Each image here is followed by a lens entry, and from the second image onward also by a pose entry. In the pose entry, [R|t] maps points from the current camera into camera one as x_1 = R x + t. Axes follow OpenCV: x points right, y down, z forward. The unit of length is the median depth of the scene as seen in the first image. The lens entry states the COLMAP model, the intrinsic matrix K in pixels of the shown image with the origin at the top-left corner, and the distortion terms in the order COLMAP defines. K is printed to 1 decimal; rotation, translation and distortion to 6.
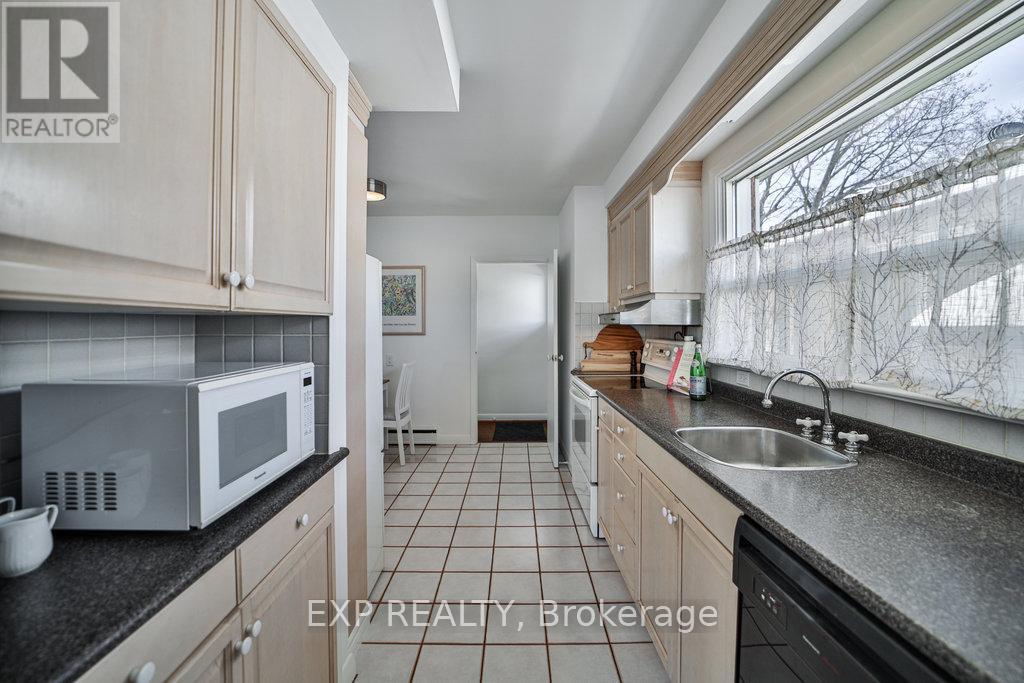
lens RADIAL K [[433.3, 0, 507.4], [0, 433.3, 330.5], [0, 0, 1]] dist [-0.031380, 0.007298]
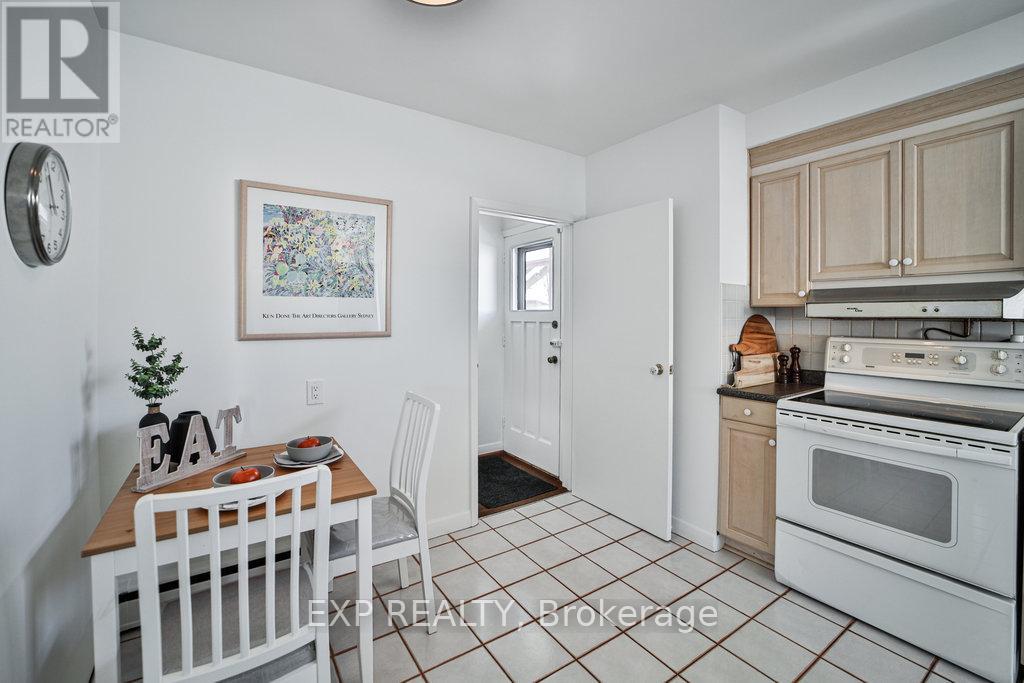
lens RADIAL K [[433.3, 0, 497.4], [0, 433.3, 314.9], [0, 0, 1]] dist [-0.031380, 0.007298]
pose [[0.832340, 0.002450, 0.554260, -1.007706], [0.004119, 0.999935, -0.010605, -0.024533], [-0.554250, 0.011110, 0.832276, 1.381547]]
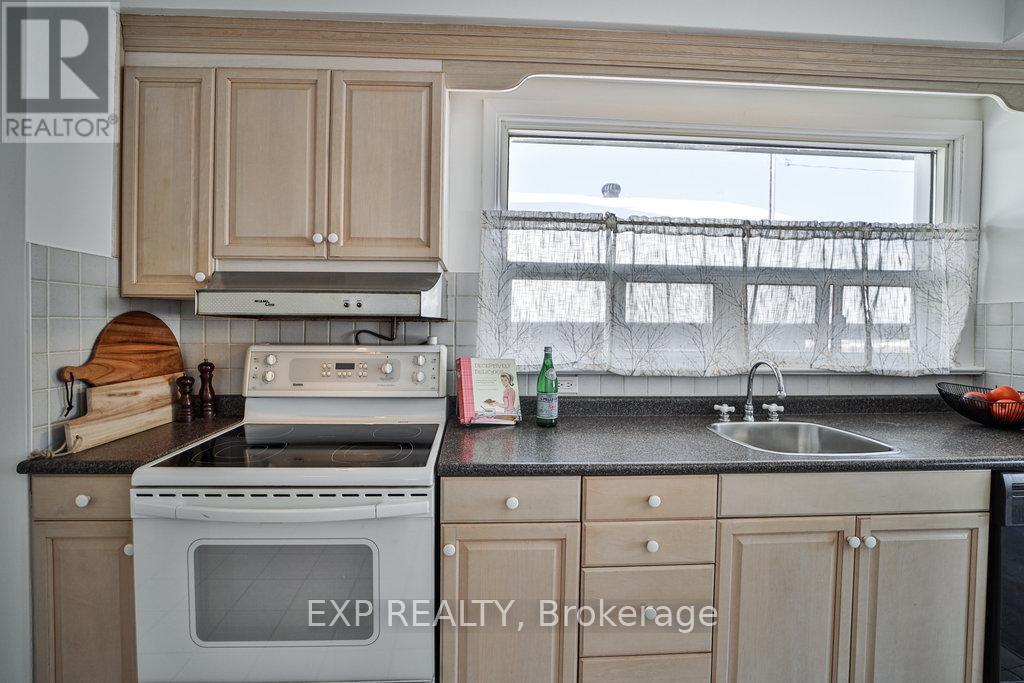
lens RADIAL K [[433.3, 0, 495.4], [0, 433.3, 327.6], [0, 0, 1]] dist [-0.031380, 0.007298]
pose [[-0.053576, -0.012227, 0.998489, -0.336762], [0.004240, 0.999913, 0.012472, -0.012159], [-0.998555, 0.004902, -0.053519, 1.444637]]
